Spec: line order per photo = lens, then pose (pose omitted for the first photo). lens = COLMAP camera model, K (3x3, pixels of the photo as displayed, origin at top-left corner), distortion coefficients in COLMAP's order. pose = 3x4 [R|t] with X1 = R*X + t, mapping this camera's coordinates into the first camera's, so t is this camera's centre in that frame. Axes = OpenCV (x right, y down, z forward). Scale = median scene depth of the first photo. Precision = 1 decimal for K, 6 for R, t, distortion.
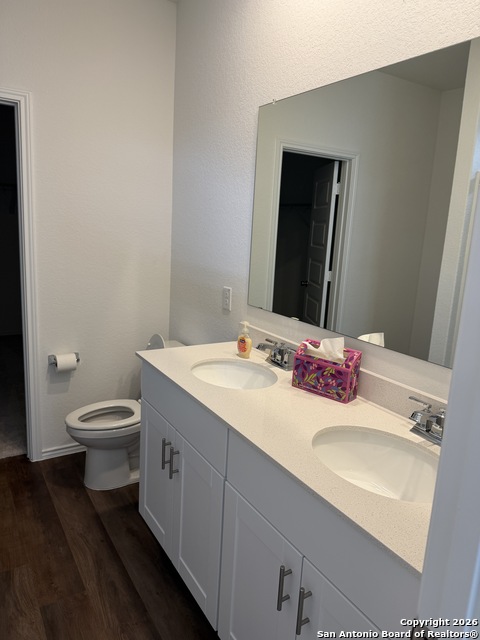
lens RADIAL K [[447.4, 0, 240.0], [0, 447.4, 320.0], [0, 0, 1]] dist [0.006204, 0.001288]
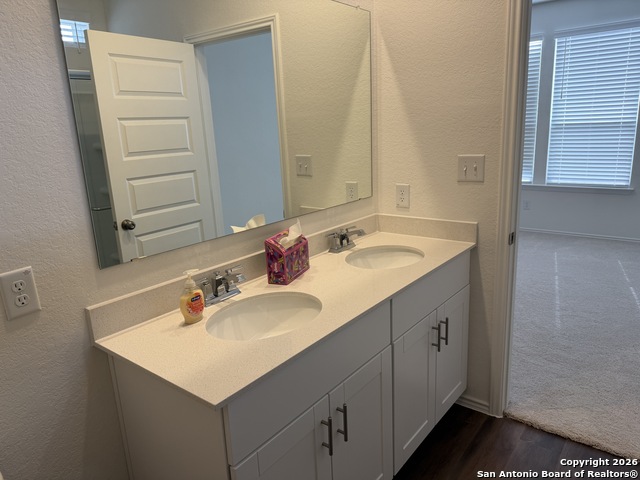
lens RADIAL K [[447.4, 0, 320.0], [0, 447.4, 240.0], [0, 0, 1]] dist [0.006204, 0.001288]
pose [[-0.347995, -0.283464, 0.893615, -0.699221], [0.199885, 0.908841, 0.366134, -0.267877], [-0.915940, 0.306033, -0.259612, 1.038664]]
